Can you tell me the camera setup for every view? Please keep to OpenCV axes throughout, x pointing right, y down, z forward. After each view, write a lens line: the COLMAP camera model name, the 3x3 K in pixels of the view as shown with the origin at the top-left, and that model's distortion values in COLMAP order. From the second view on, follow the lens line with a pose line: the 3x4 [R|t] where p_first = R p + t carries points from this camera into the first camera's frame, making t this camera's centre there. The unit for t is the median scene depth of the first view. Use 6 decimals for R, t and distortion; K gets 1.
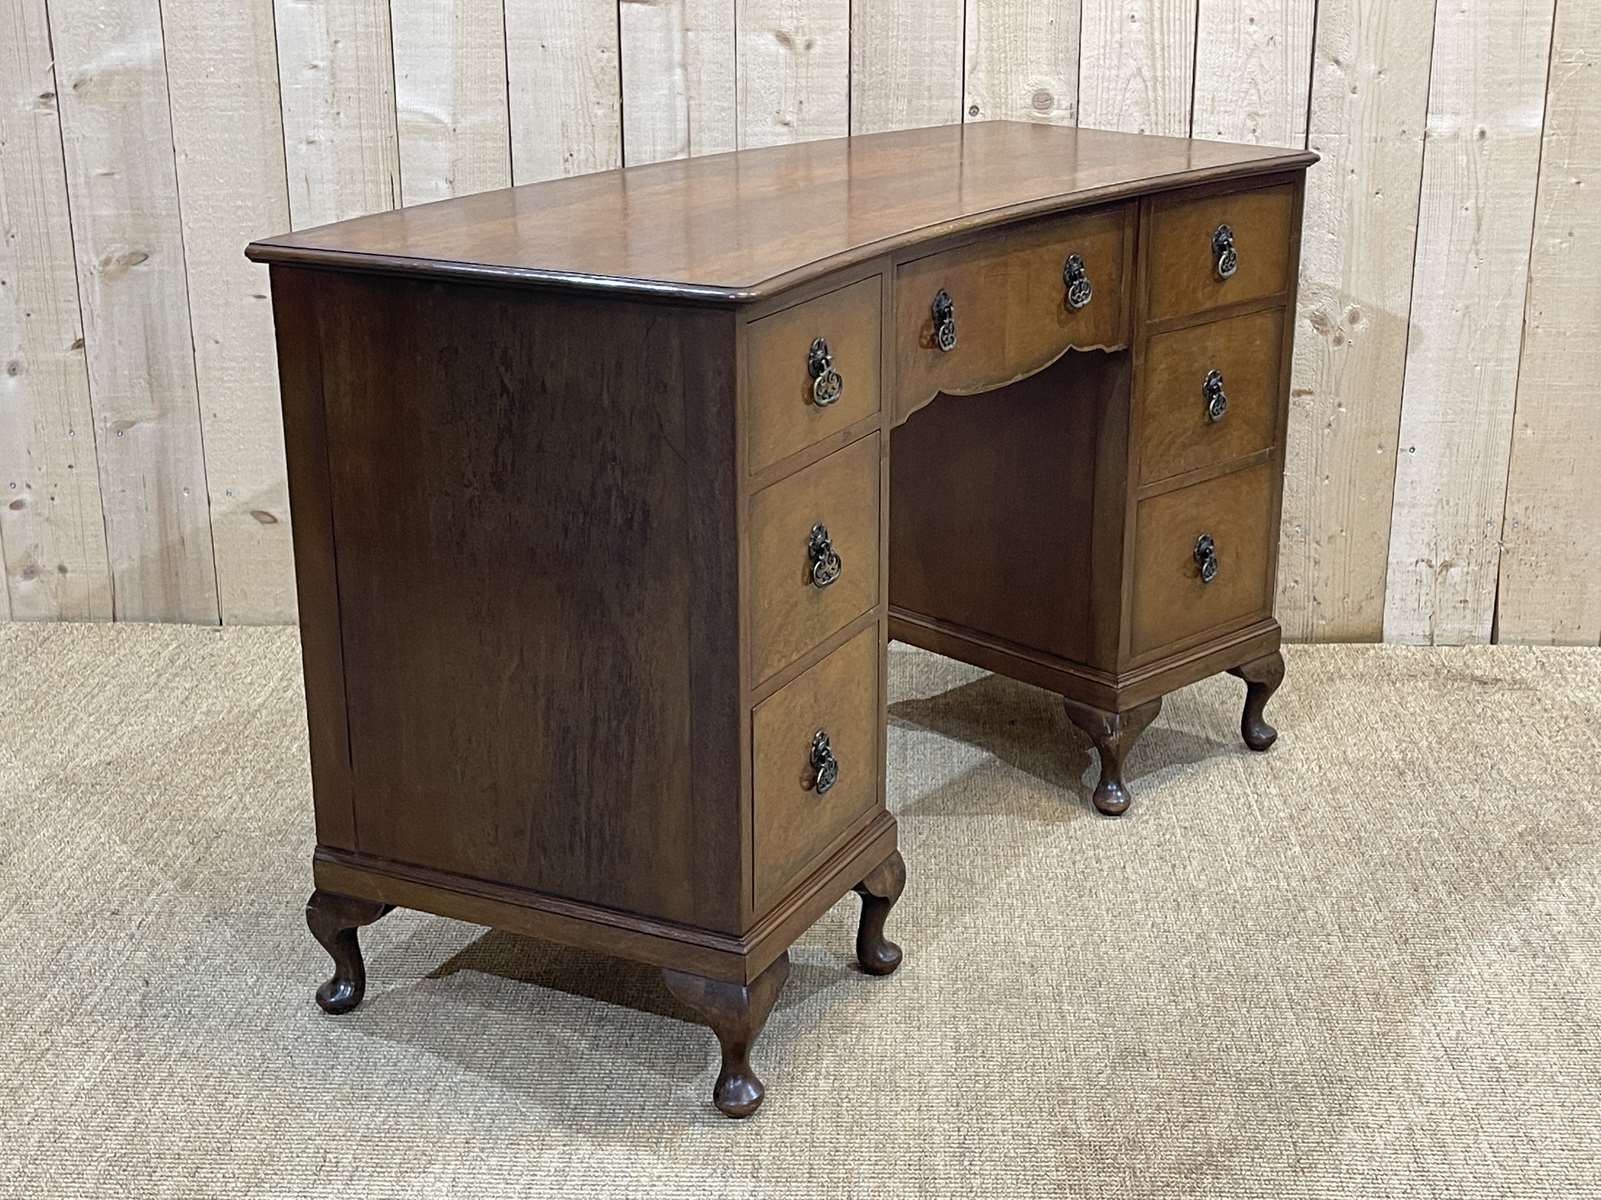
lens RADIAL K [[2227.3, 0, 824.4], [0, 2227.3, 619.3], [0, 0, 1]] dist [0.039275, 0.000000]
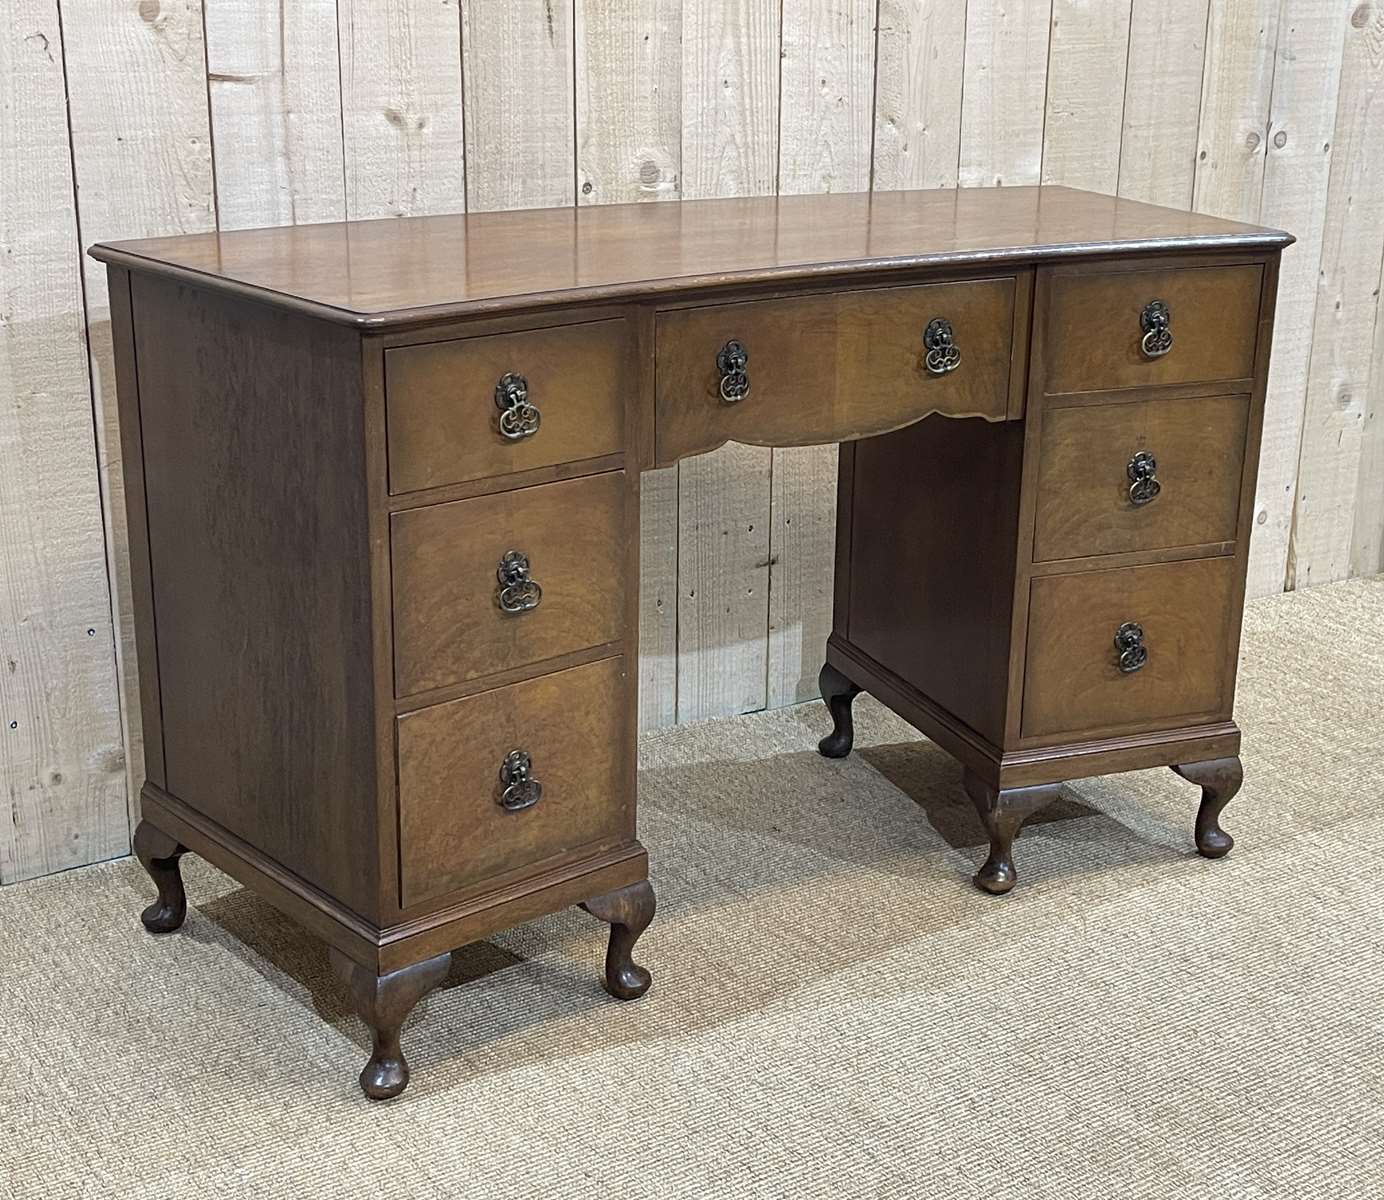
lens RADIAL K [[2030.3, 0, 683.9], [0, 2030.3, 613.0], [0, 0, 1]] dist [0.049513, 0.000000]
pose [[0.812468, -0.174532, 0.556269, -0.401617], [0.176494, 0.982998, 0.050639, -0.092342], [-0.555649, 0.057036, 0.829458, 0.295859]]
